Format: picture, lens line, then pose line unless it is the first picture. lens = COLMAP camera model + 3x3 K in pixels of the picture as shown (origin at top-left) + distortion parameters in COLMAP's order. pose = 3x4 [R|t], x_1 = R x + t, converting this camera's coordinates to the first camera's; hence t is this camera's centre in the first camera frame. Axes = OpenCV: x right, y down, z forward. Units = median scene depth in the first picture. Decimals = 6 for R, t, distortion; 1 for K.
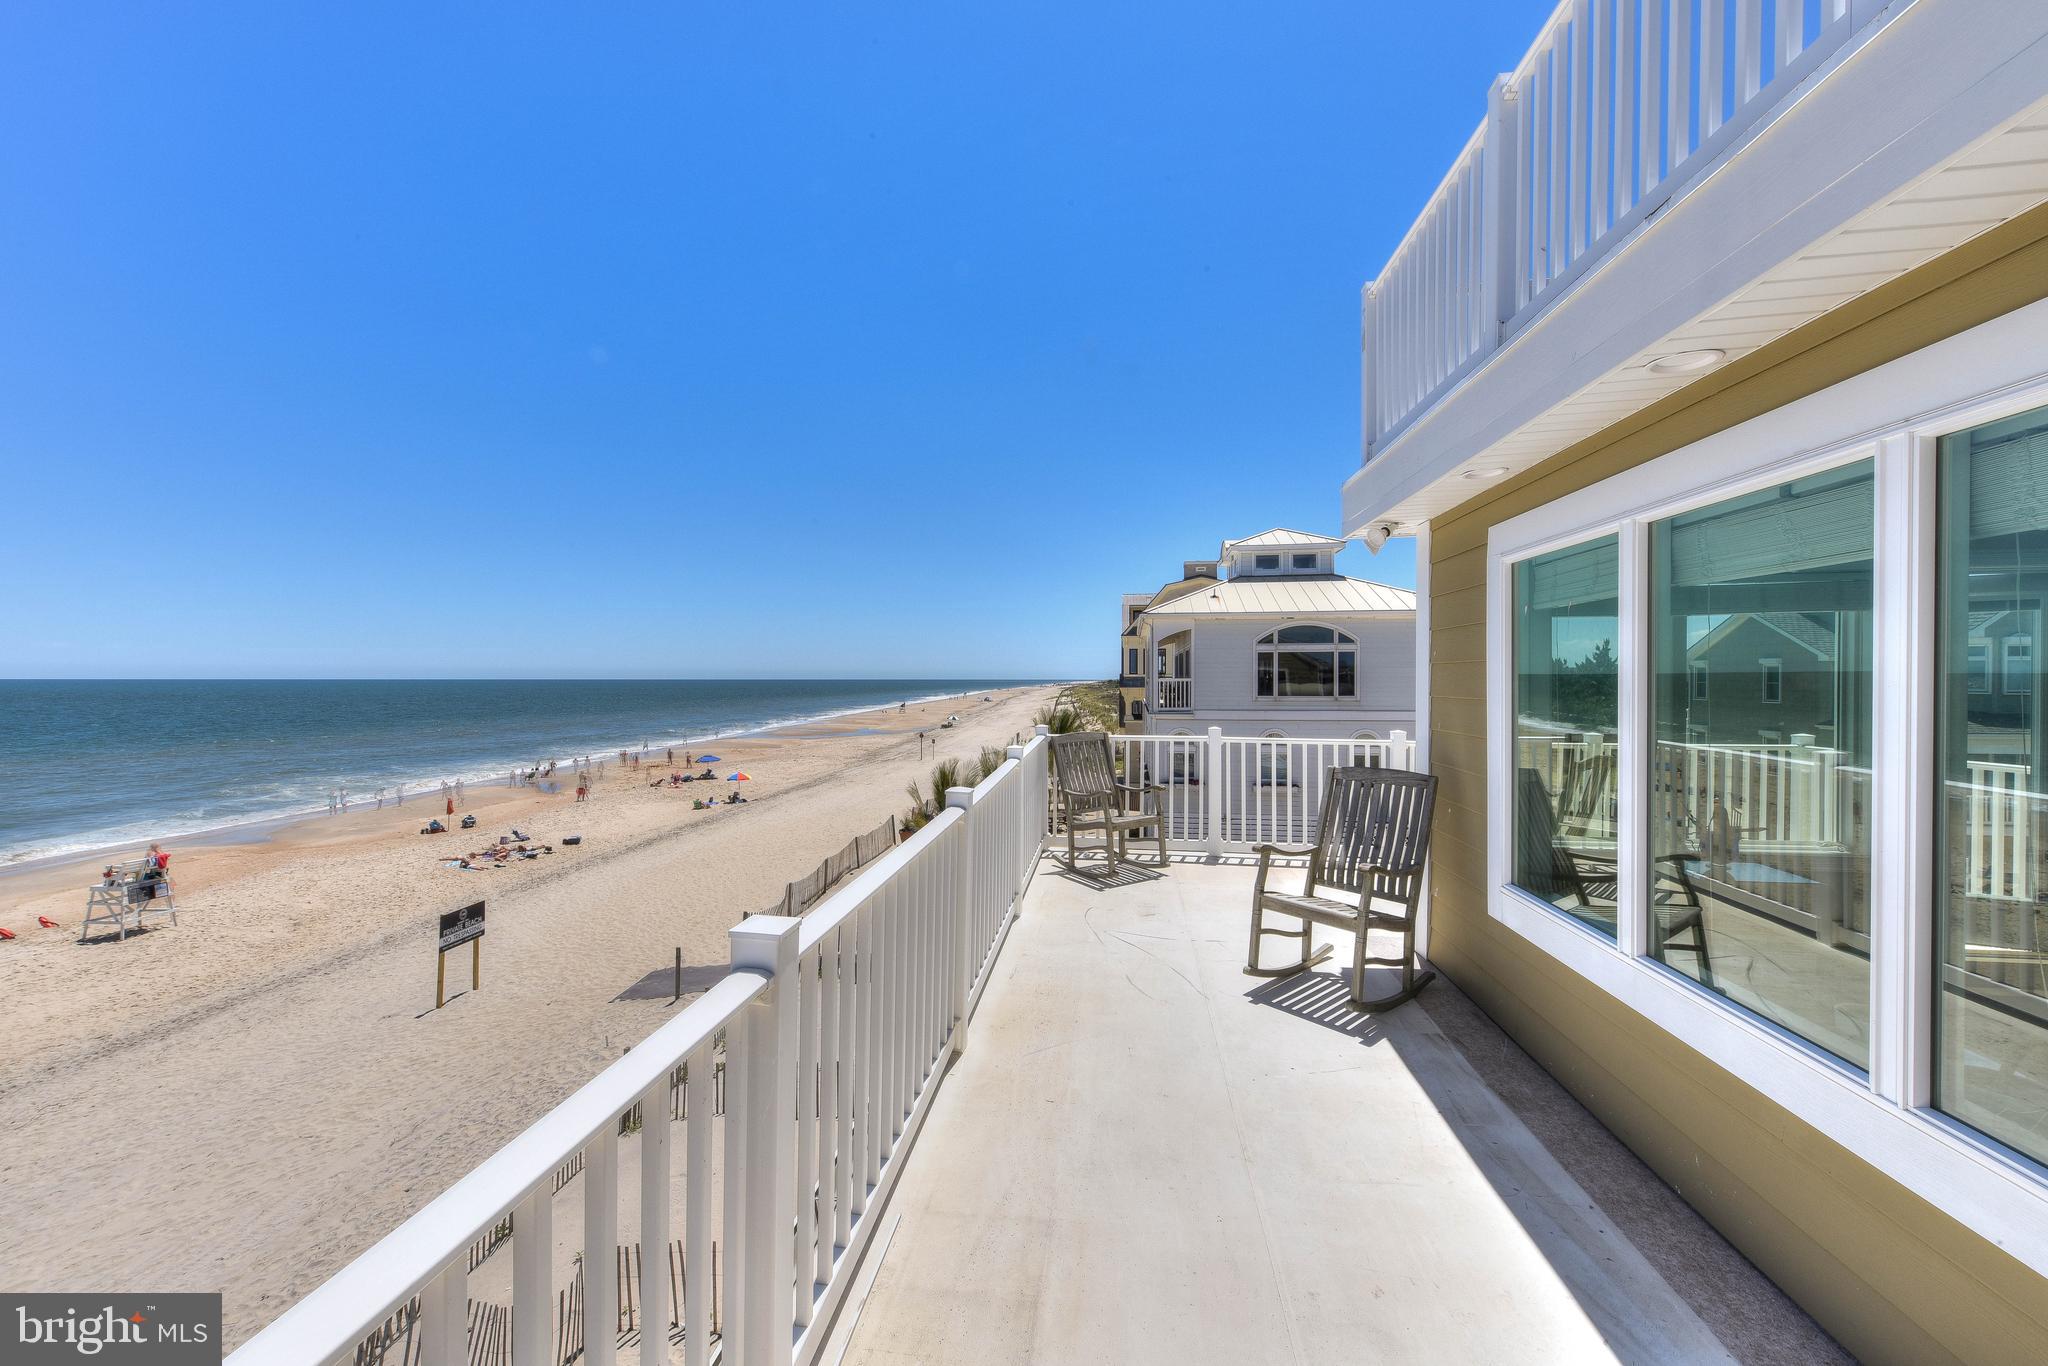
lens RADIAL K [[810.0, 0, 1027.8], [0, 810.0, 684.8], [0, 0, 1]] dist [0.006424, -0.001957]
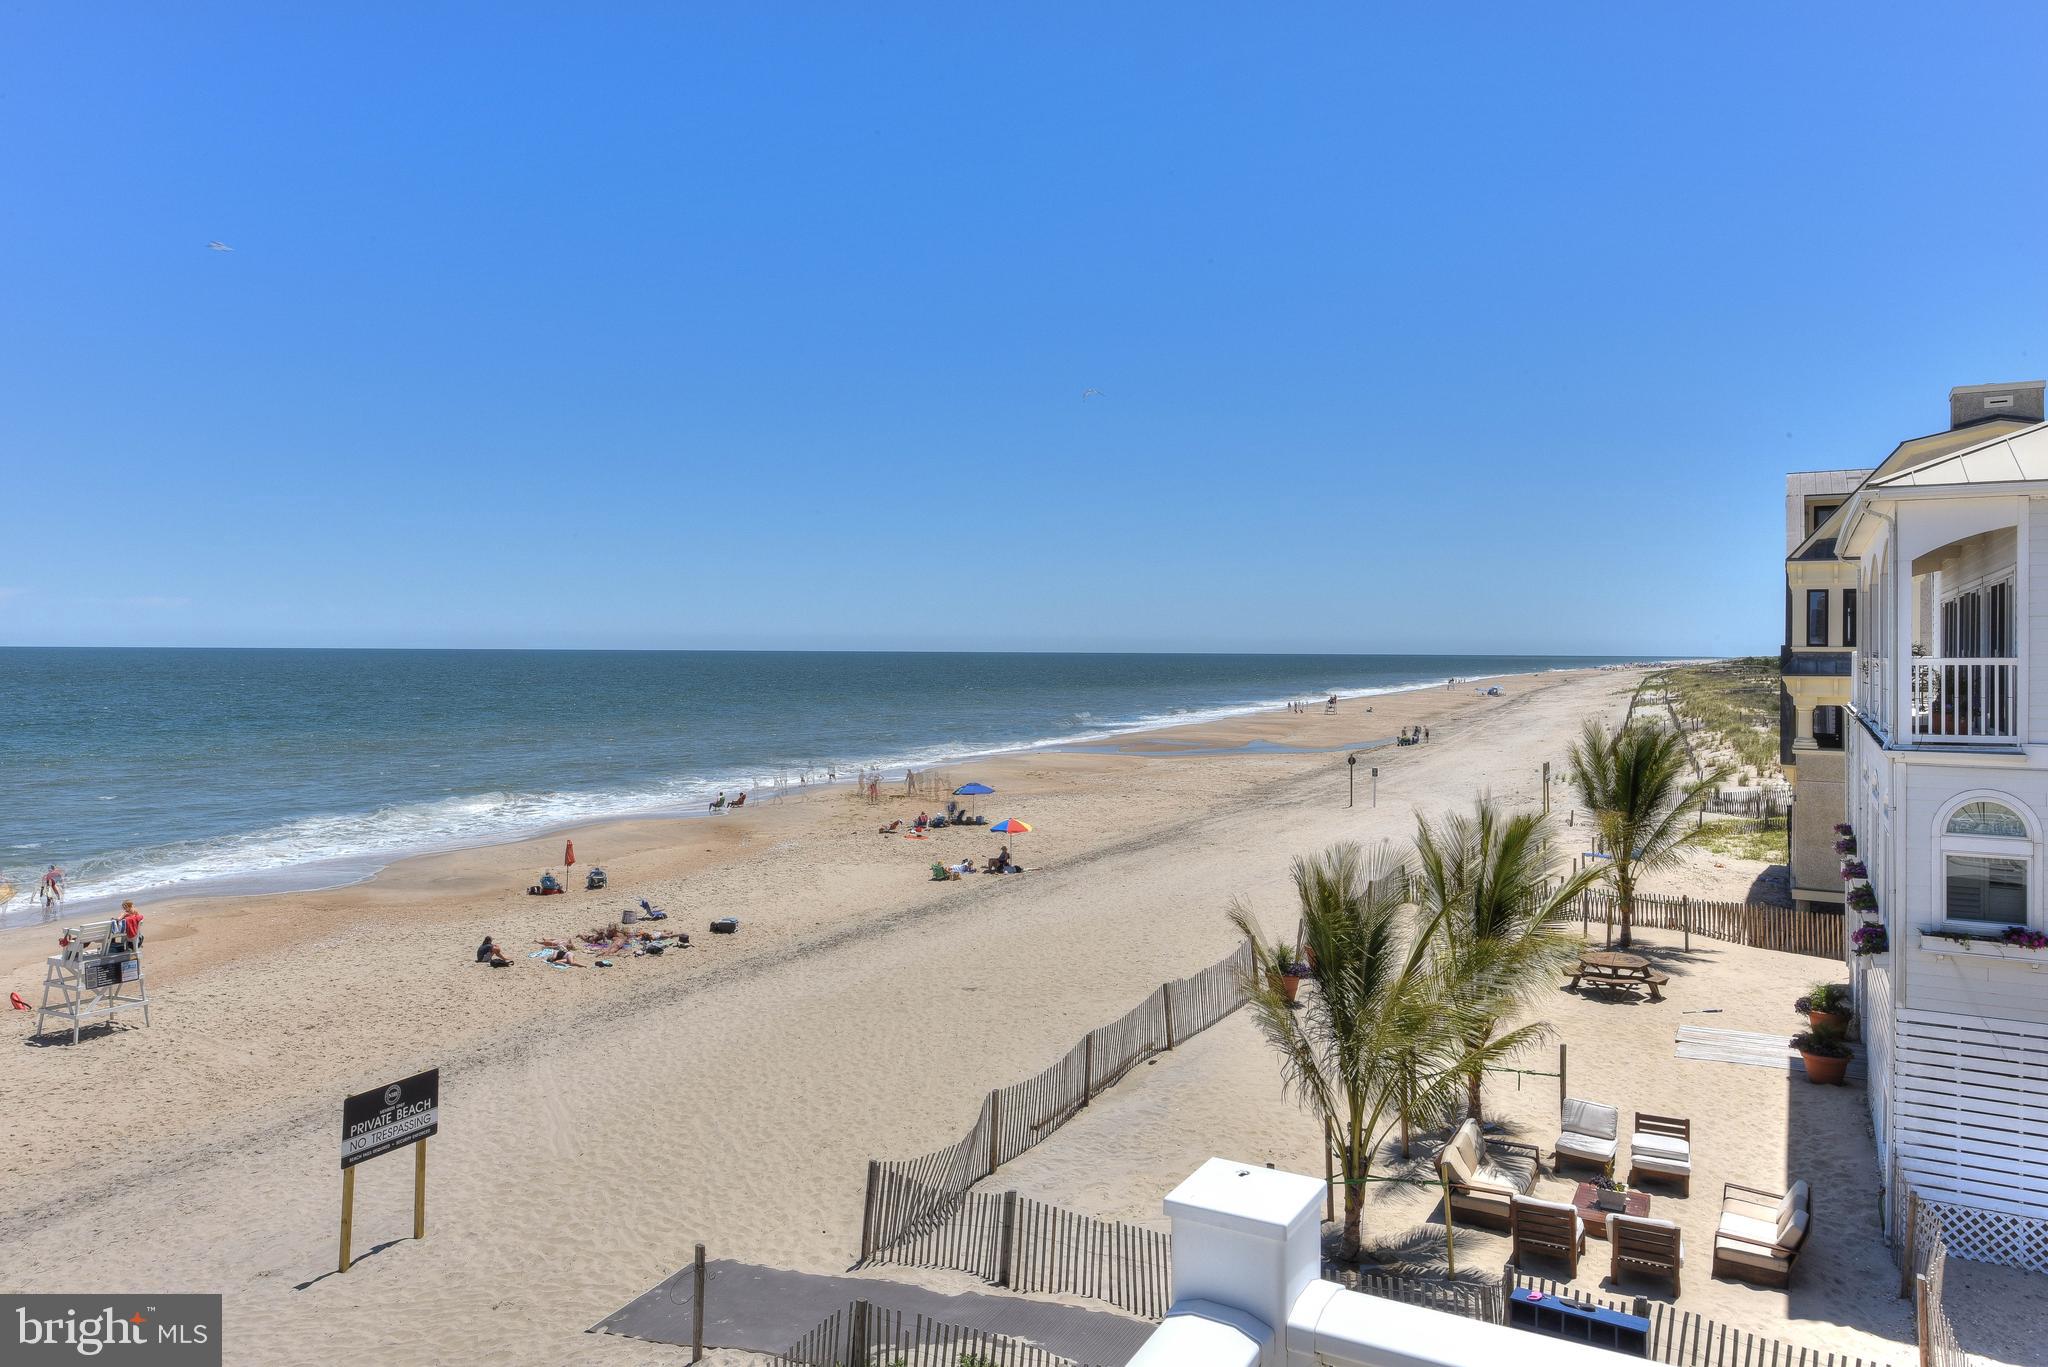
lens RADIAL K [[1365.8, 0, 1003.9], [0, 1365.8, 632.1], [0, 0, 1]] dist [0.016127, -0.007611]
pose [[0.922574, -0.001309, -0.385818, 0.012951], [-0.007507, 0.999744, -0.021344, -0.002322], [0.385747, 0.022588, 0.922328, 0.213237]]
